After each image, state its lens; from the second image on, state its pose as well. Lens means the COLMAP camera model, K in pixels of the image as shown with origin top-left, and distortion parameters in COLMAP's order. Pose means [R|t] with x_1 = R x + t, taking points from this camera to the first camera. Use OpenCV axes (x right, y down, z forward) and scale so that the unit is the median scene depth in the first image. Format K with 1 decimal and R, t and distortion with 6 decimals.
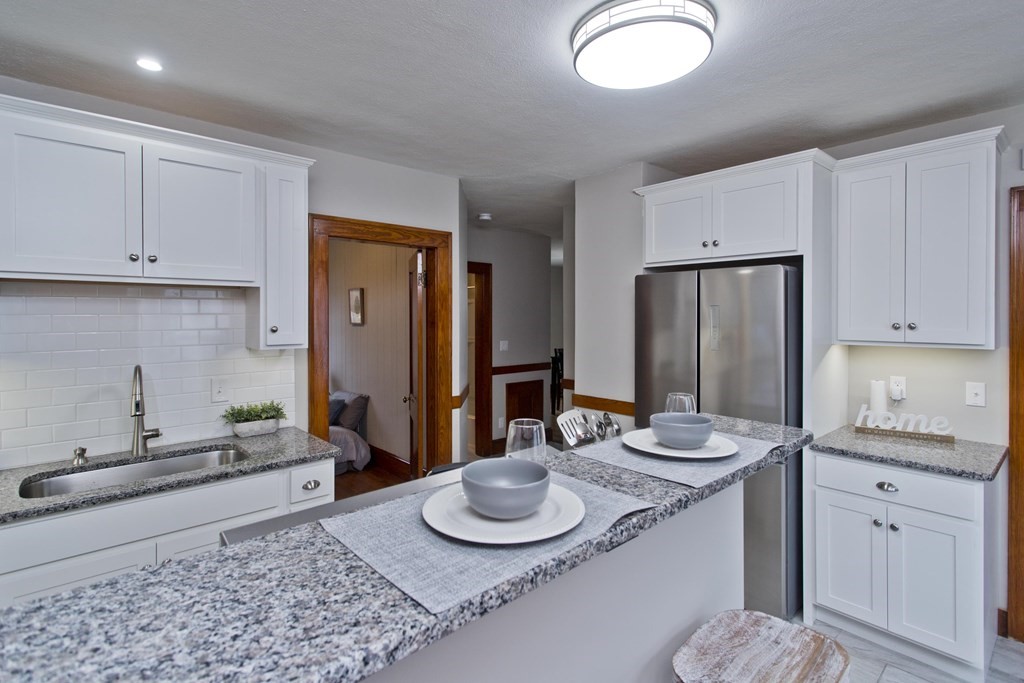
lens RADIAL K [[489.8, 0, 501.4], [0, 489.8, 316.8], [0, 0, 1]] dist [-0.006005, 0.002838]
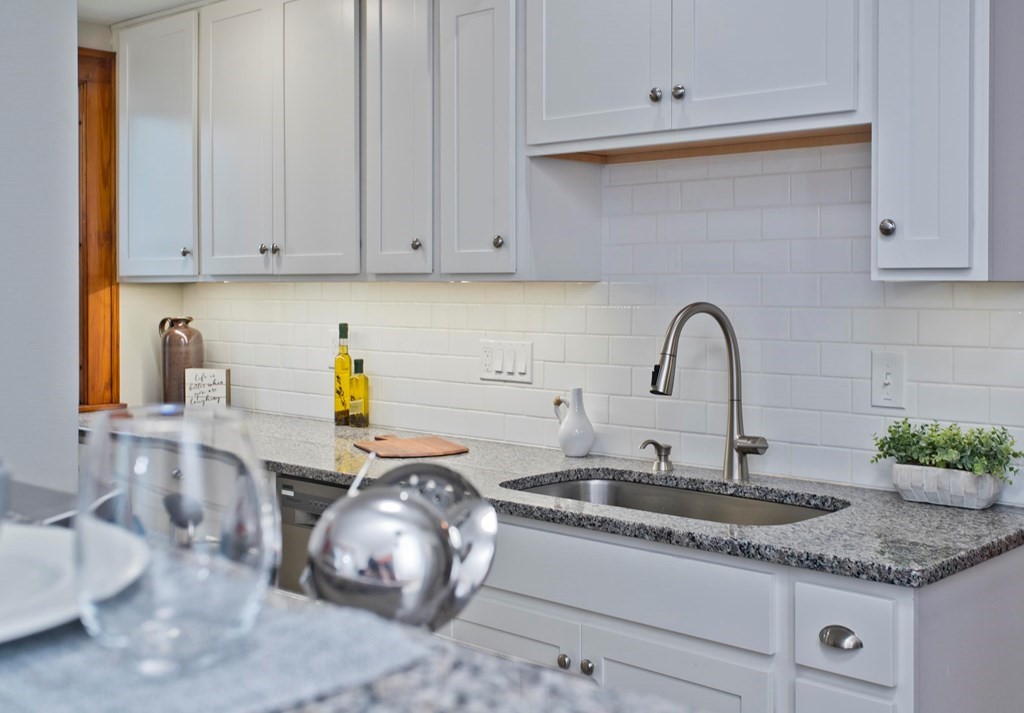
lens RADIAL K [[1189.2, 0, 521.6], [0, 1189.2, 288.3], [0, 0, 1]] dist [-0.001164, 0.000000]
pose [[0.096576, 0.010137, -0.995274, 0.454218], [-0.002775, 0.999947, 0.009916, 0.065812], [0.995322, 0.001804, 0.096599, 0.632131]]
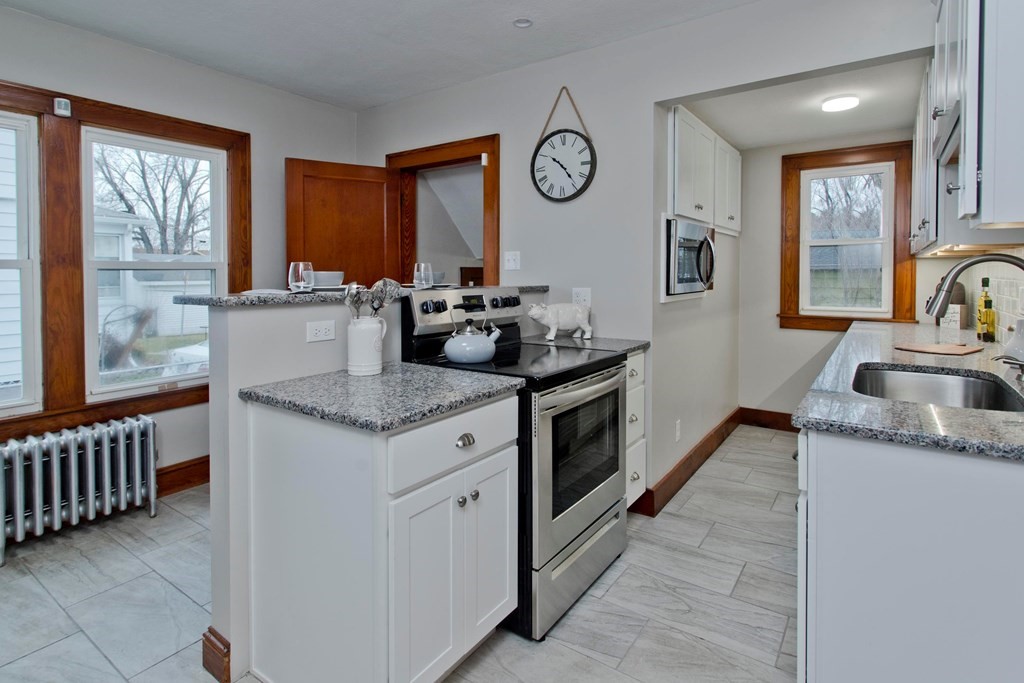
lens RADIAL K [[521.9, 0, 518.6], [0, 521.9, 278.0], [0, 0, 1]] dist [-0.001533, -0.000462]
pose [[-0.968018, 0.011573, -0.250613, 0.101978], [0.008604, 0.999879, 0.012939, 0.108122], [0.250732, 0.010369, -0.968001, 1.430665]]
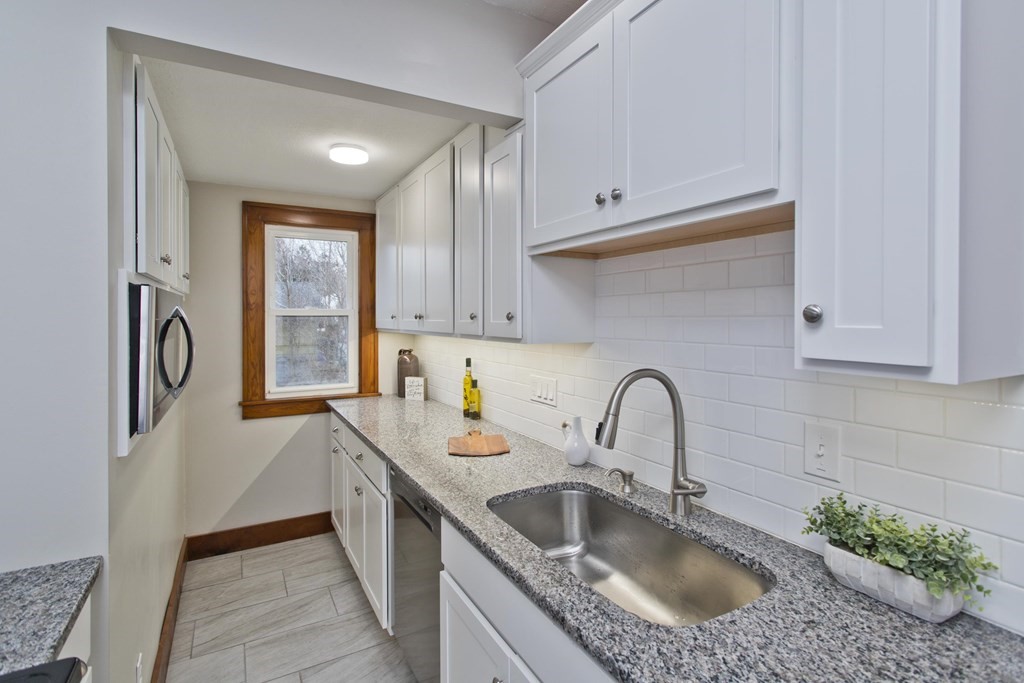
lens RADIAL K [[489.8, 0, 498.8], [0, 489.8, 319.4], [0, 0, 1]] dist [-0.006005, 0.002838]
pose [[-0.214920, 0.009454, -0.976586, -0.081048], [-0.000109, 0.999953, 0.009704, 0.026176], [0.976632, 0.002192, -0.214908, 0.873380]]
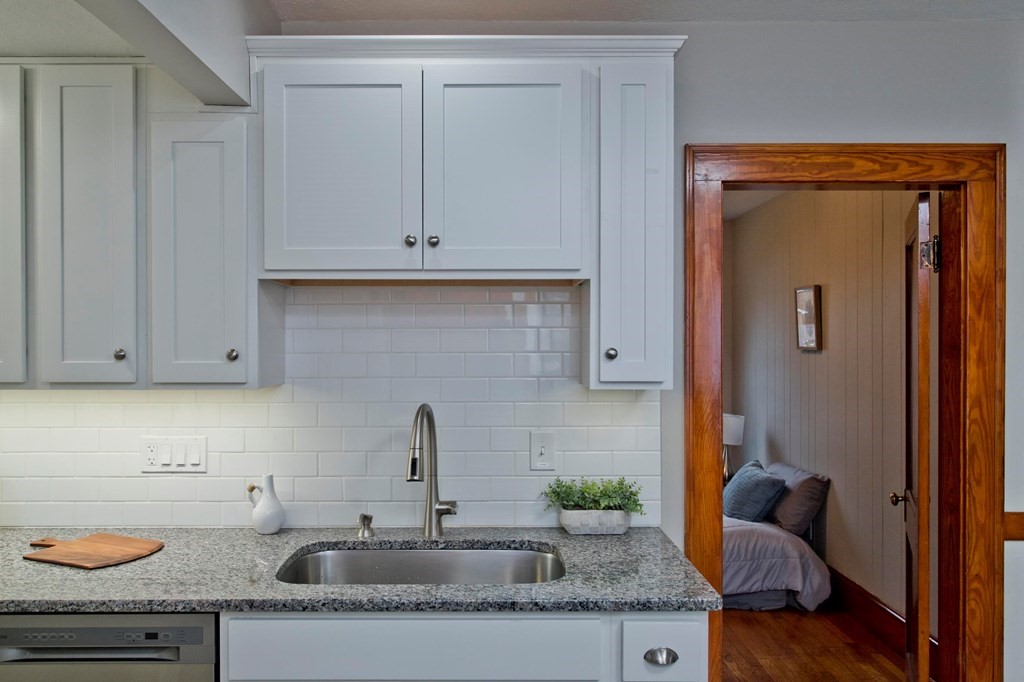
lens RADIAL K [[739.4, 0, 490.5], [0, 739.4, 342.4], [0, 0, 1]] dist [0.001736, -0.007519]
pose [[0.747723, 0.005894, -0.663984, -0.006523], [-0.003179, 0.999981, 0.005297, 0.008587], [0.664003, -0.001850, 0.747728, 0.280607]]
